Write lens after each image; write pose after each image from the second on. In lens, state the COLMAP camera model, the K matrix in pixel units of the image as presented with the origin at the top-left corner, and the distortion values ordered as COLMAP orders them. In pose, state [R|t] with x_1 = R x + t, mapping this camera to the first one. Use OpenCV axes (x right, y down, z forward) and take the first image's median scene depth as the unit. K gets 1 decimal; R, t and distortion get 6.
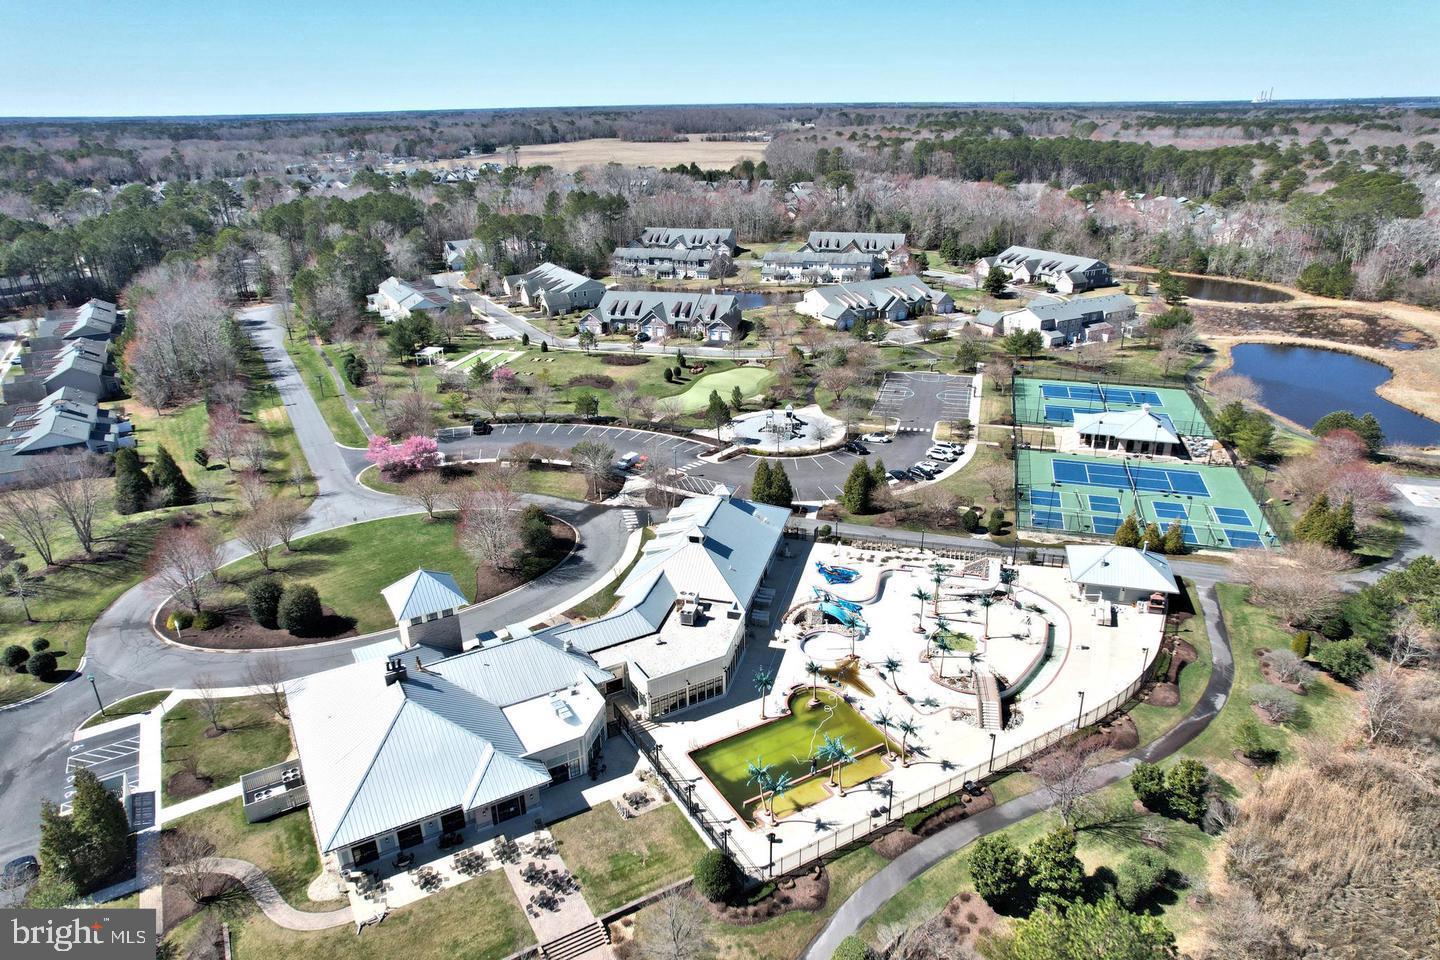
lens RADIAL K [[916.7, 0, 720.0], [0, 916.7, 480.0], [0, 0, 1]] dist [-0.075353, 0.069258]
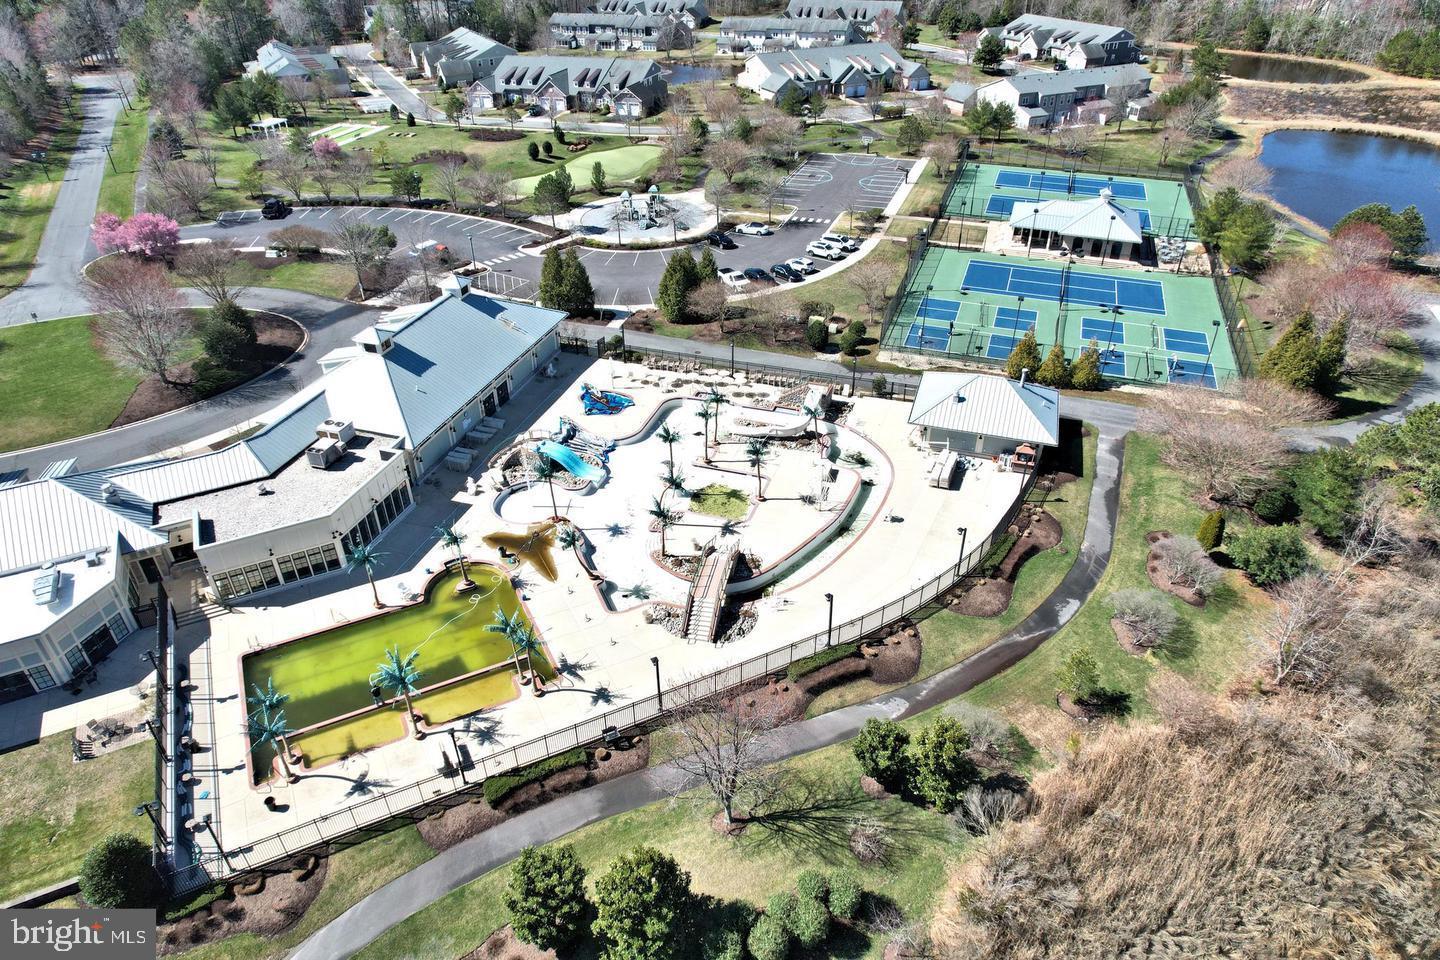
lens RADIAL K [[916.7, 0, 720.0], [0, 916.7, 480.0], [0, 0, 1]] dist [-0.075353, 0.069258]
pose [[0.998438, 0.032831, -0.045204, 0.247398], [-0.023563, 0.981089, 0.192118, 0.020619], [0.050656, -0.190752, 0.980330, 0.262272]]
